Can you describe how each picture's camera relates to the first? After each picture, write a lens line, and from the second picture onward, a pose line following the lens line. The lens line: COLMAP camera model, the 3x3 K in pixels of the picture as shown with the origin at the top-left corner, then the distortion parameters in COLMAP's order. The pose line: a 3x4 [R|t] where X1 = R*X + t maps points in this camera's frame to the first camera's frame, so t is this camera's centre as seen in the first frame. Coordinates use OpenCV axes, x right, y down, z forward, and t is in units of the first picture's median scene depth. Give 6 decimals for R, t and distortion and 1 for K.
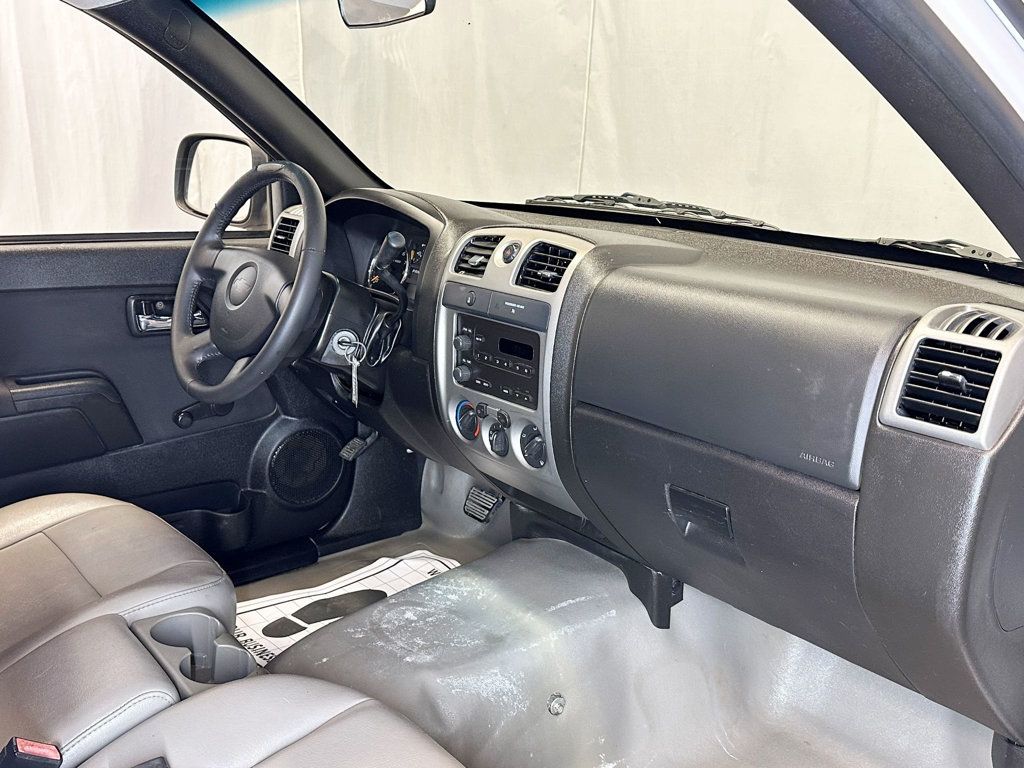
lens RADIAL K [[983.2, 0, 523.0], [0, 983.2, 382.3], [0, 0, 1]] dist [0.188327, -0.394236]
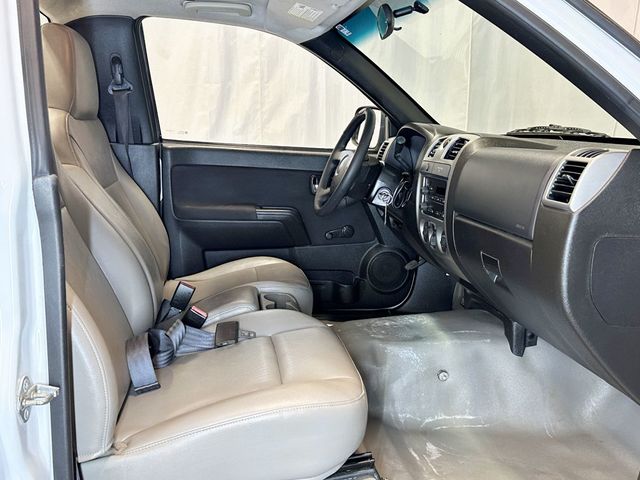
lens RADIAL K [[614.5, 0, 326.9], [0, 614.5, 238.9], [0, 0, 1]] dist [0.188327, -0.394236]
pose [[0.866178, 0.089950, -0.491573, 0.374466], [-0.133494, 0.989569, -0.054147, 0.144492], [0.481575, 0.112523, 0.869151, -0.167401]]
